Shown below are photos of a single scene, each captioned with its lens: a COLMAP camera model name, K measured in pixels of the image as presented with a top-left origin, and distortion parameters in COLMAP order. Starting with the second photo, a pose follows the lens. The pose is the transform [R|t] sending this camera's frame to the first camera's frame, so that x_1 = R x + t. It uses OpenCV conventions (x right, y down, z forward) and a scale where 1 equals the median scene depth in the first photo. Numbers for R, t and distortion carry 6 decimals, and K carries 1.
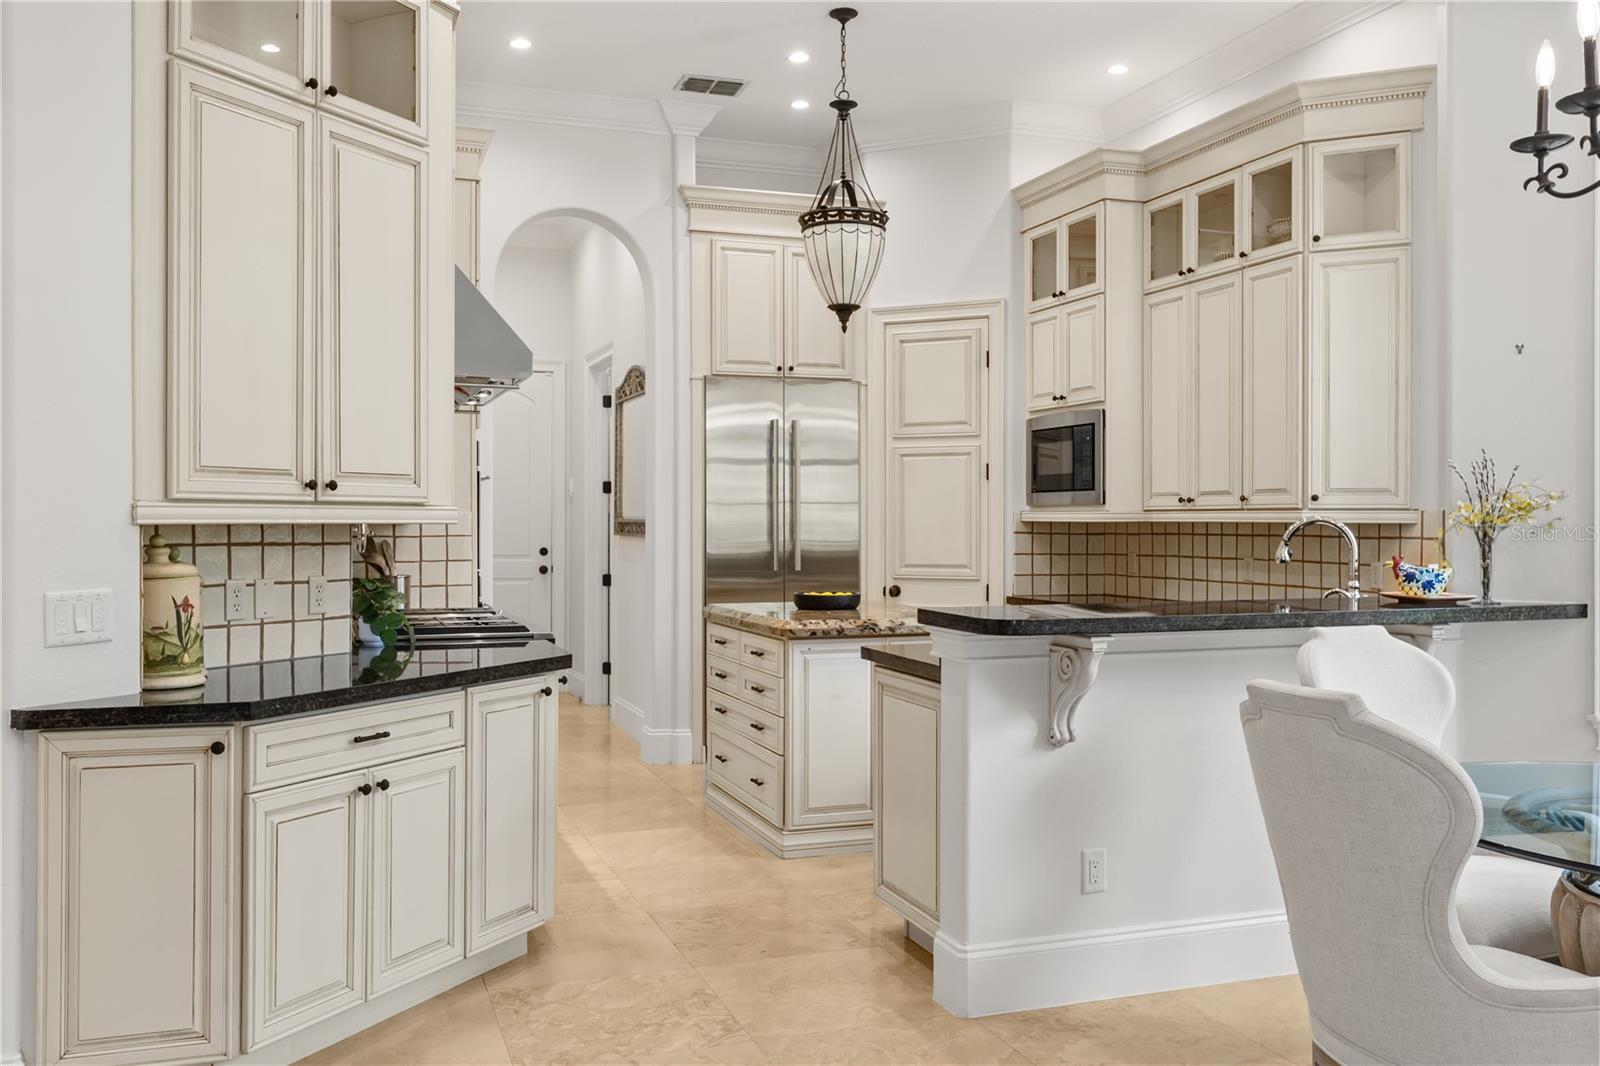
lens RADIAL K [[1371.3, 0, 811.8], [0, 1371.3, 530.4], [0, 0, 1]] dist [0.060628, 0.000306]
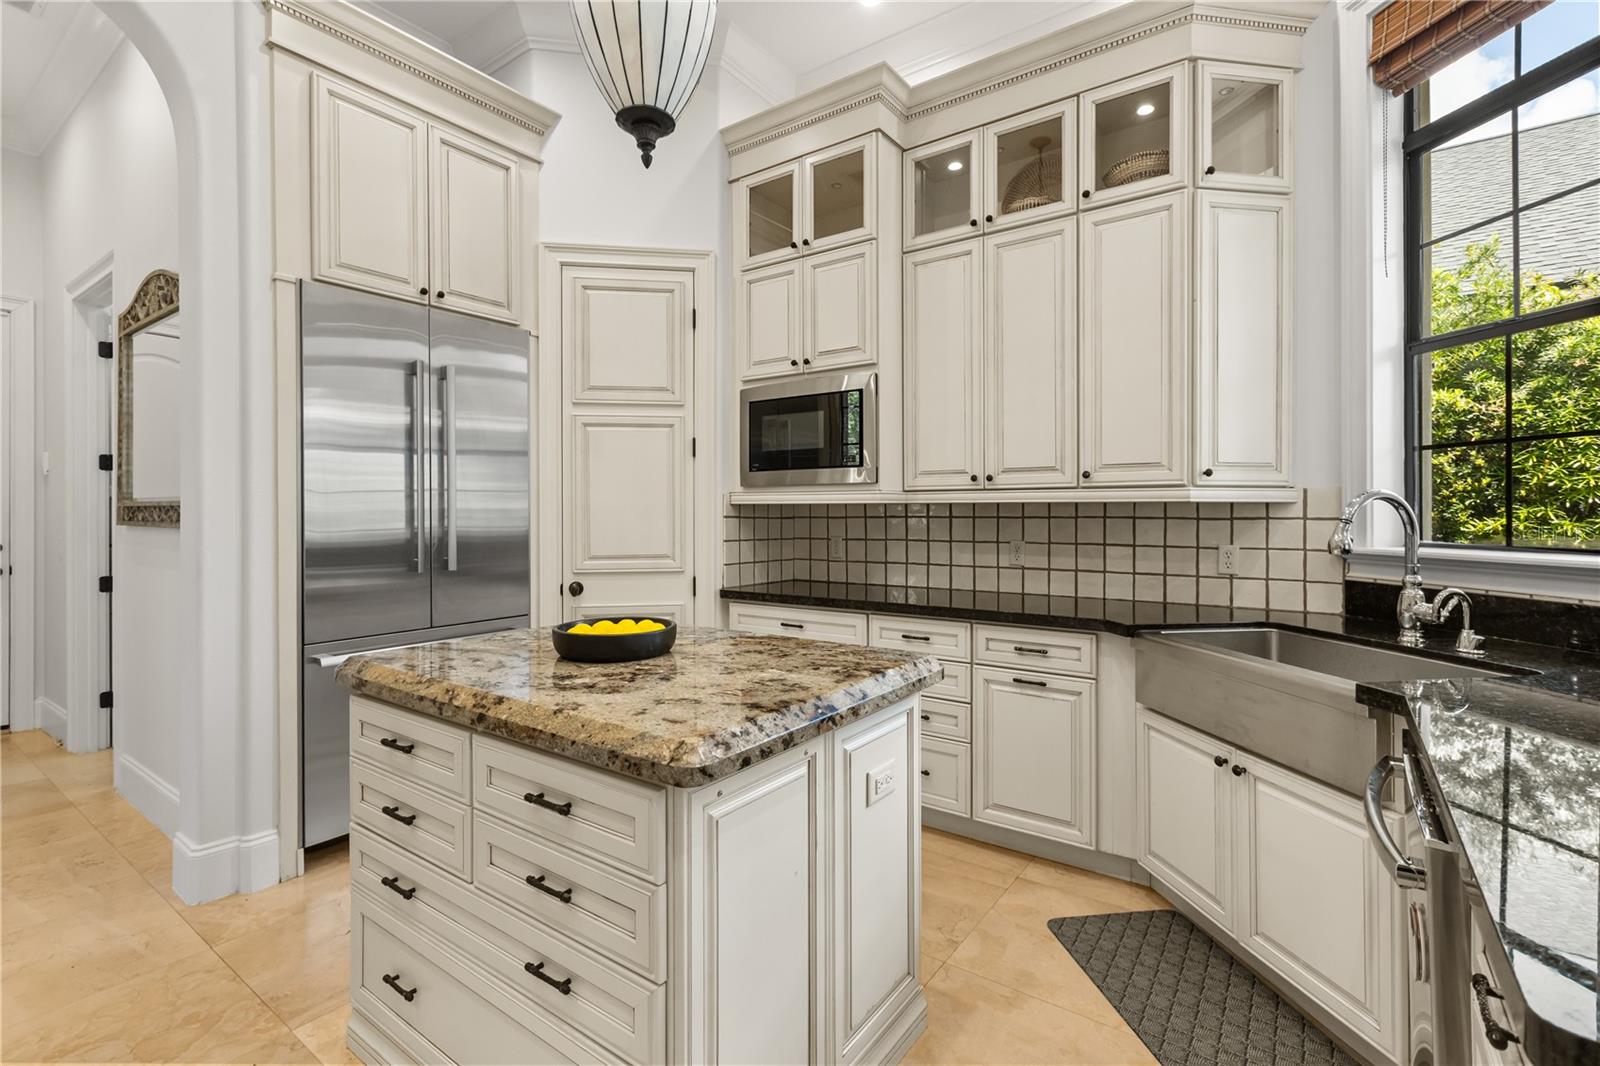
lens RADIAL K [[723.3, 0, 794.2], [0, 723.3, 514.5], [0, 0, 1]] dist [0.008052, -0.000175]
pose [[0.827337, -0.005683, 0.561677, -0.078721], [0.007022, 0.999975, -0.000225, 0.000549], [-0.561662, 0.004130, 0.827357, 0.587760]]
